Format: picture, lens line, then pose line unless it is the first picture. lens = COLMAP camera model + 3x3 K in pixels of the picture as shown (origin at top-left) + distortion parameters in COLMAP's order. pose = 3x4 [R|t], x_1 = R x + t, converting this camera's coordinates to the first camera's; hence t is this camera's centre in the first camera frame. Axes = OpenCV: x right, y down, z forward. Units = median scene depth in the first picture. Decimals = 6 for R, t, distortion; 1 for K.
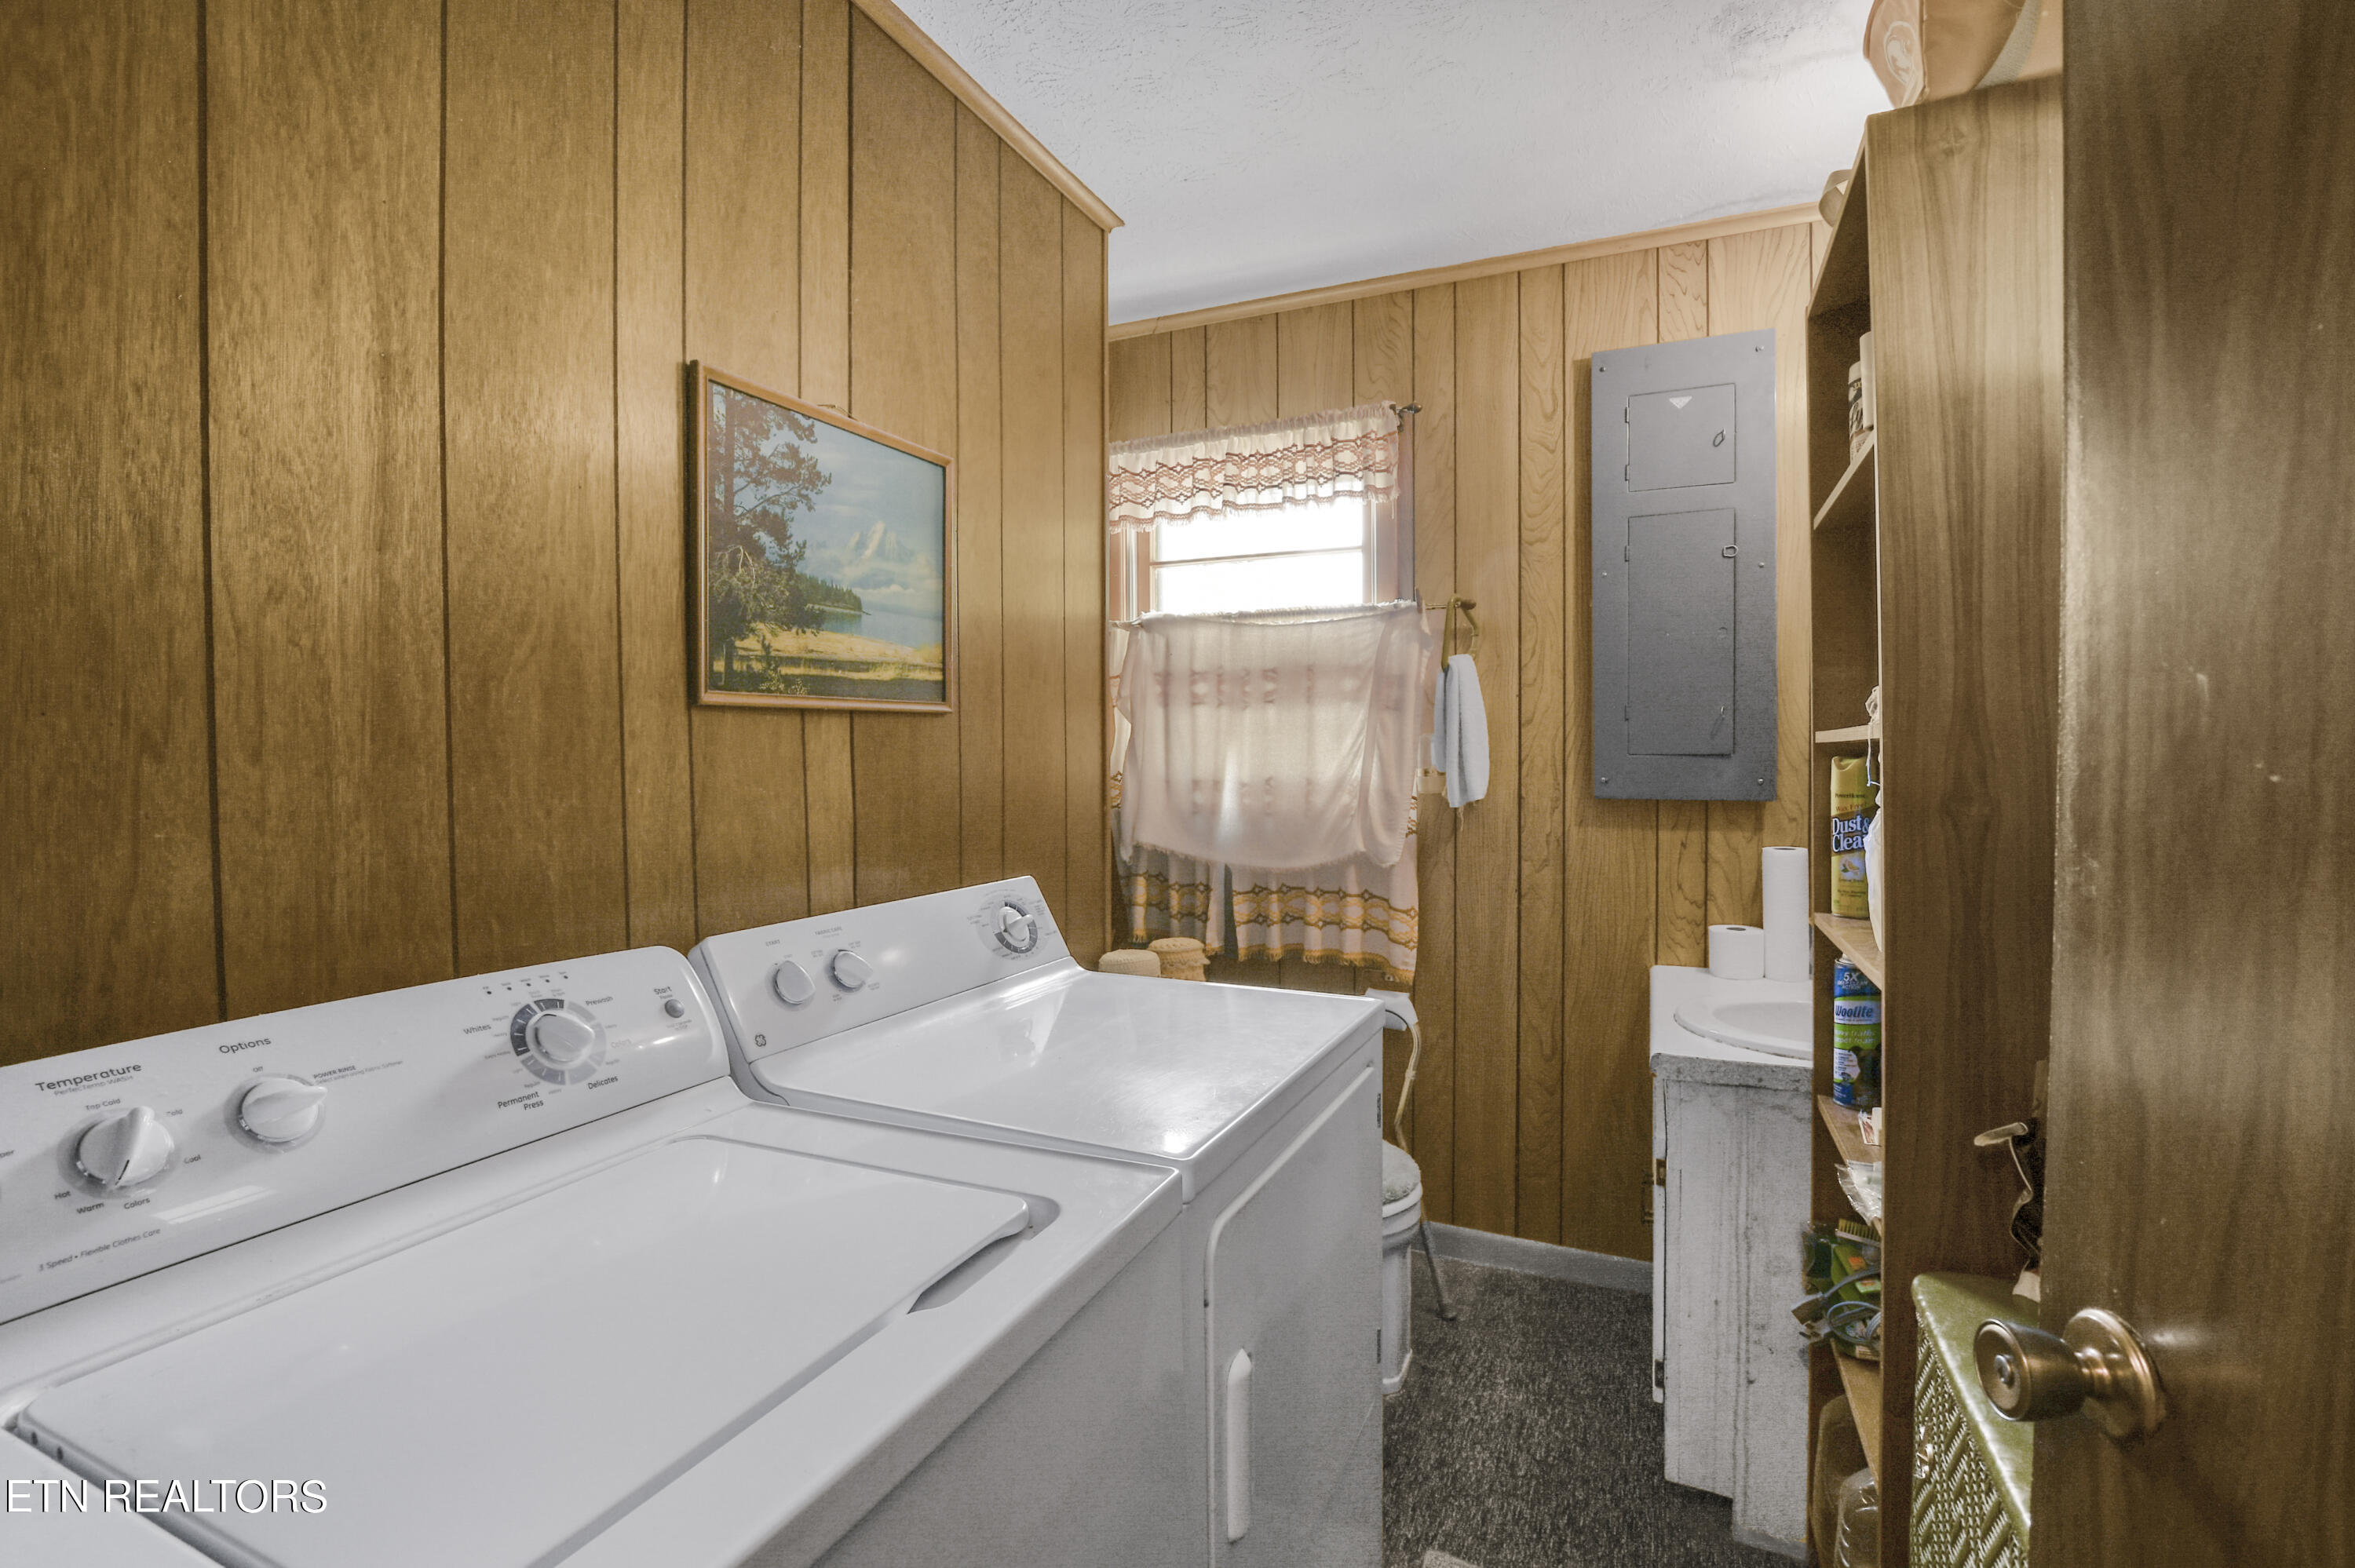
lens RADIAL K [[1031.7, 0, 1170.4], [0, 1031.7, 773.2], [0, 0, 1]] dist [-0.031572, 0.004145]
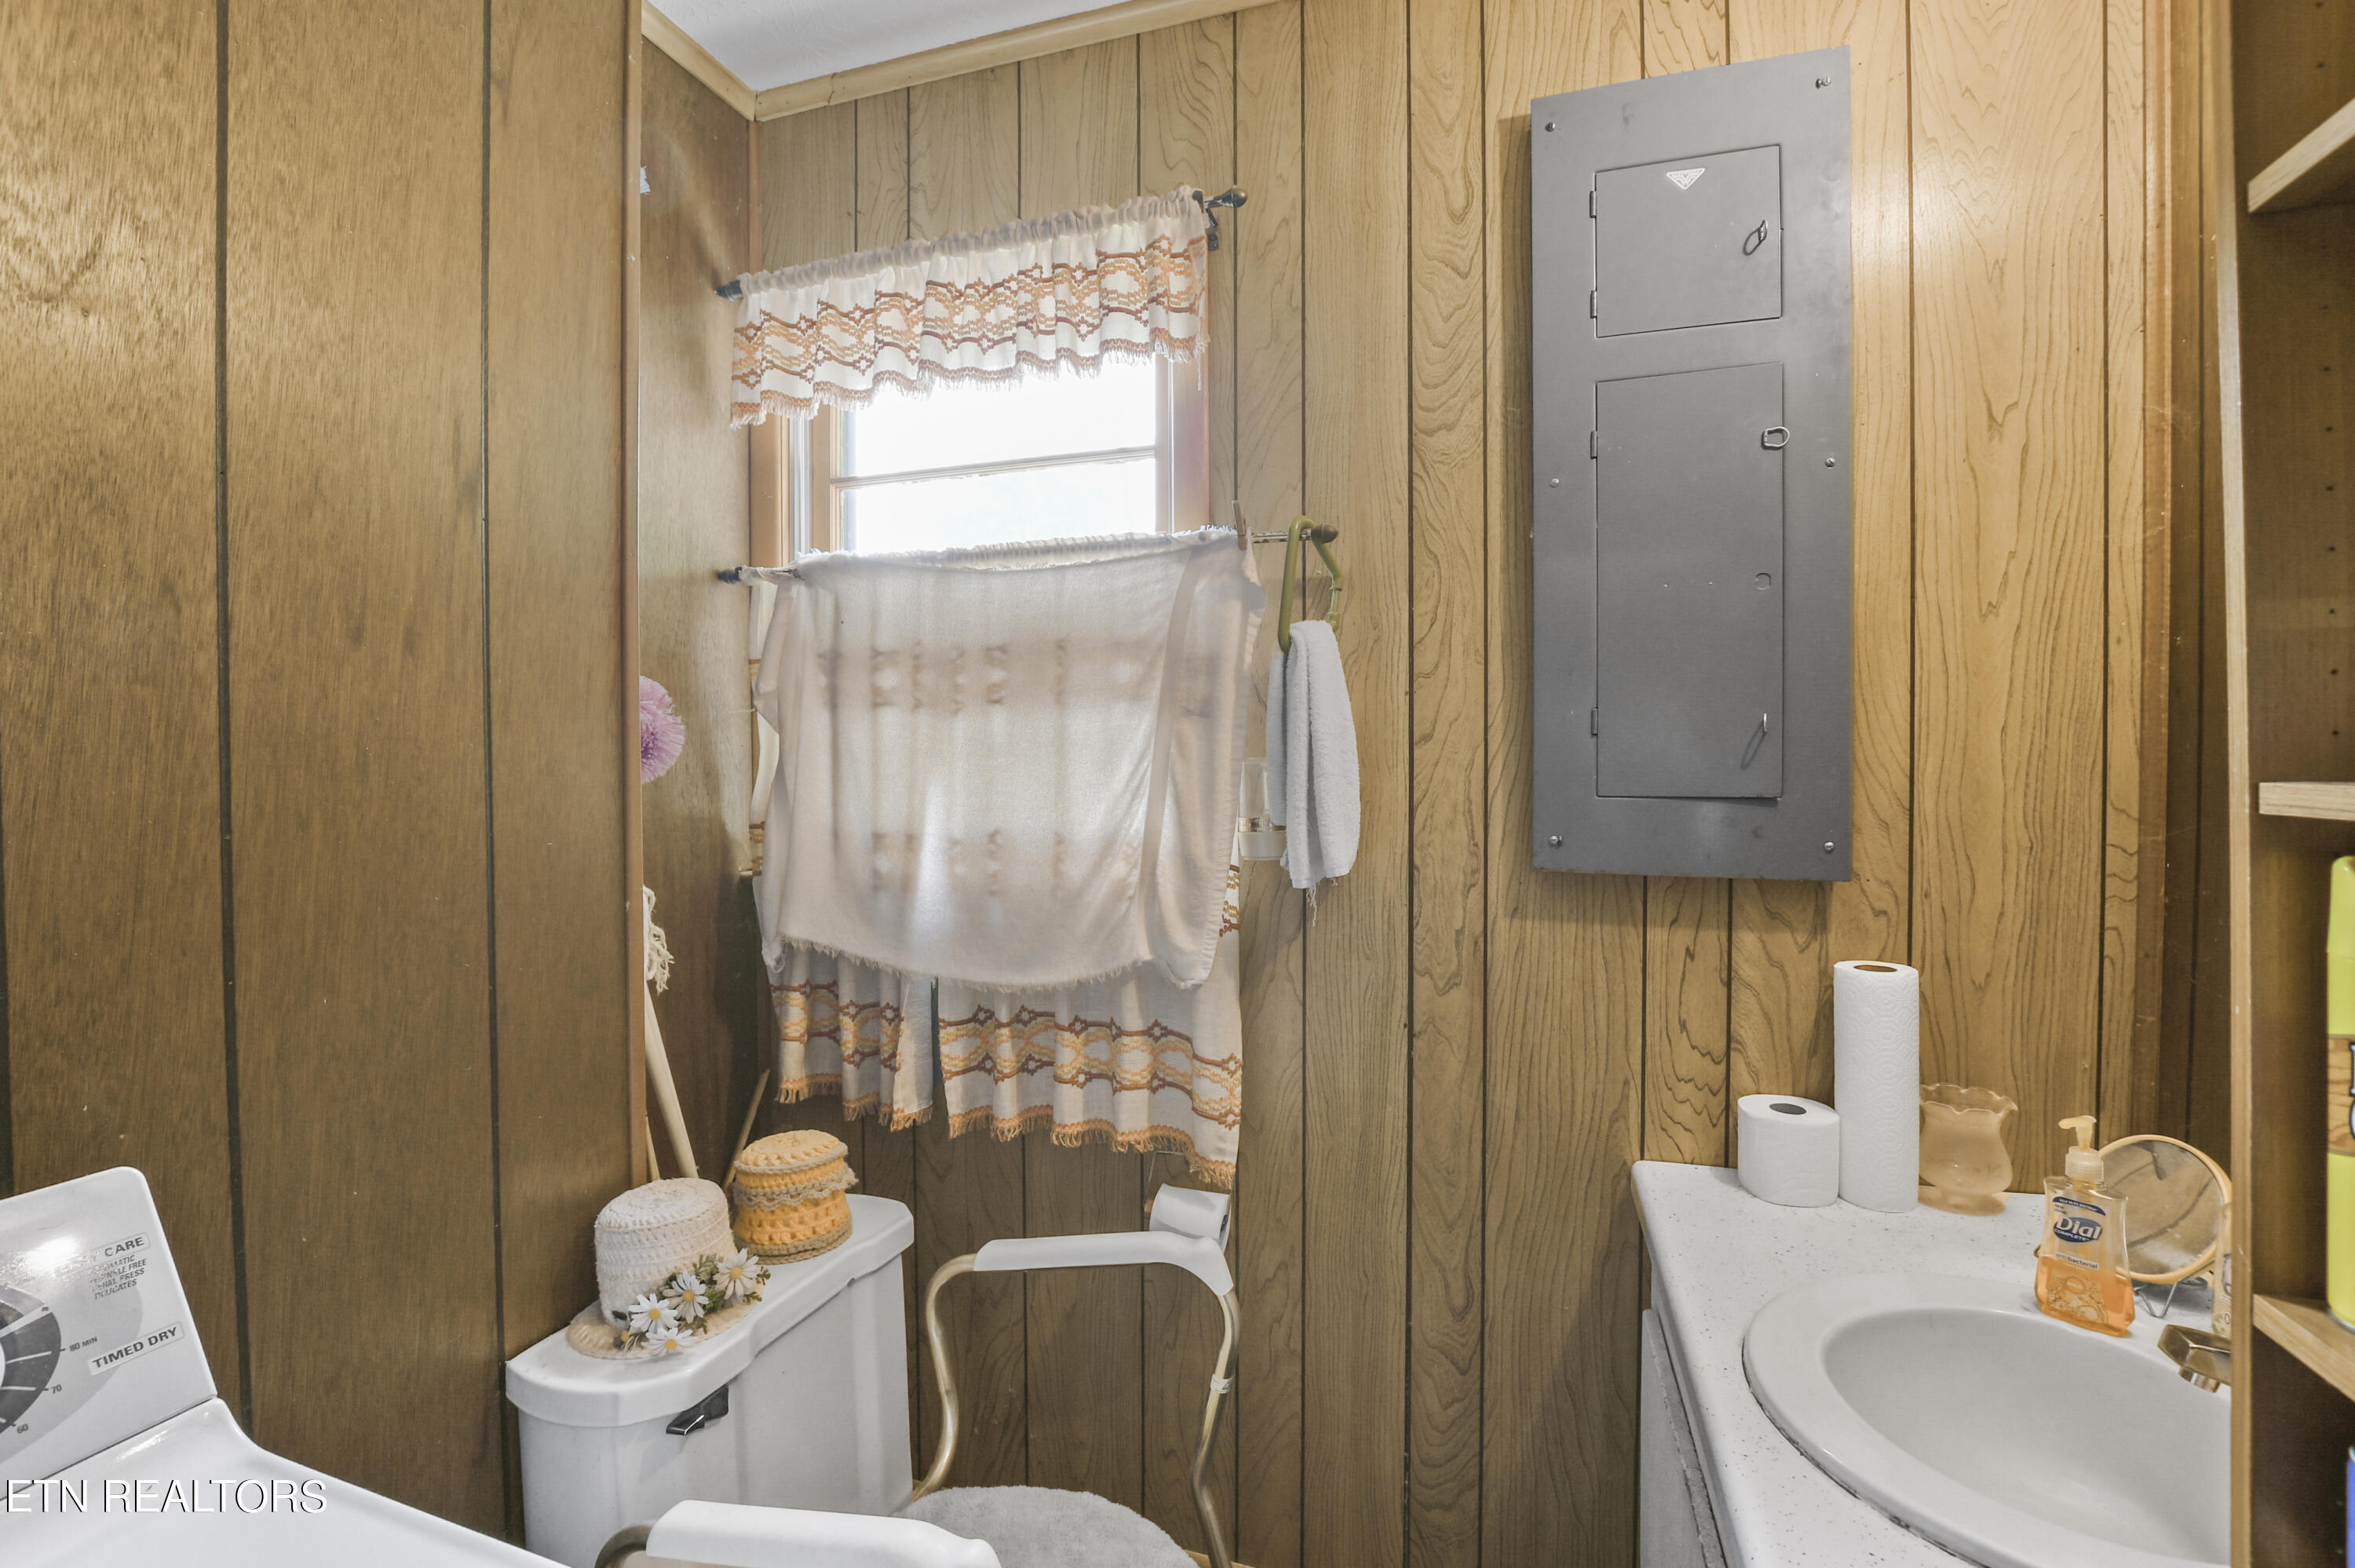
lens RADIAL K [[1031.7, 0, 1169.4], [0, 1031.7, 776.4], [0, 0, 1]] dist [-0.031572, 0.004145]
pose [[0.993940, -0.001427, 0.109914, 0.135857], [0.001617, 0.999997, -0.001641, -0.026429], [-0.109912, 0.001809, 0.993940, 0.423387]]
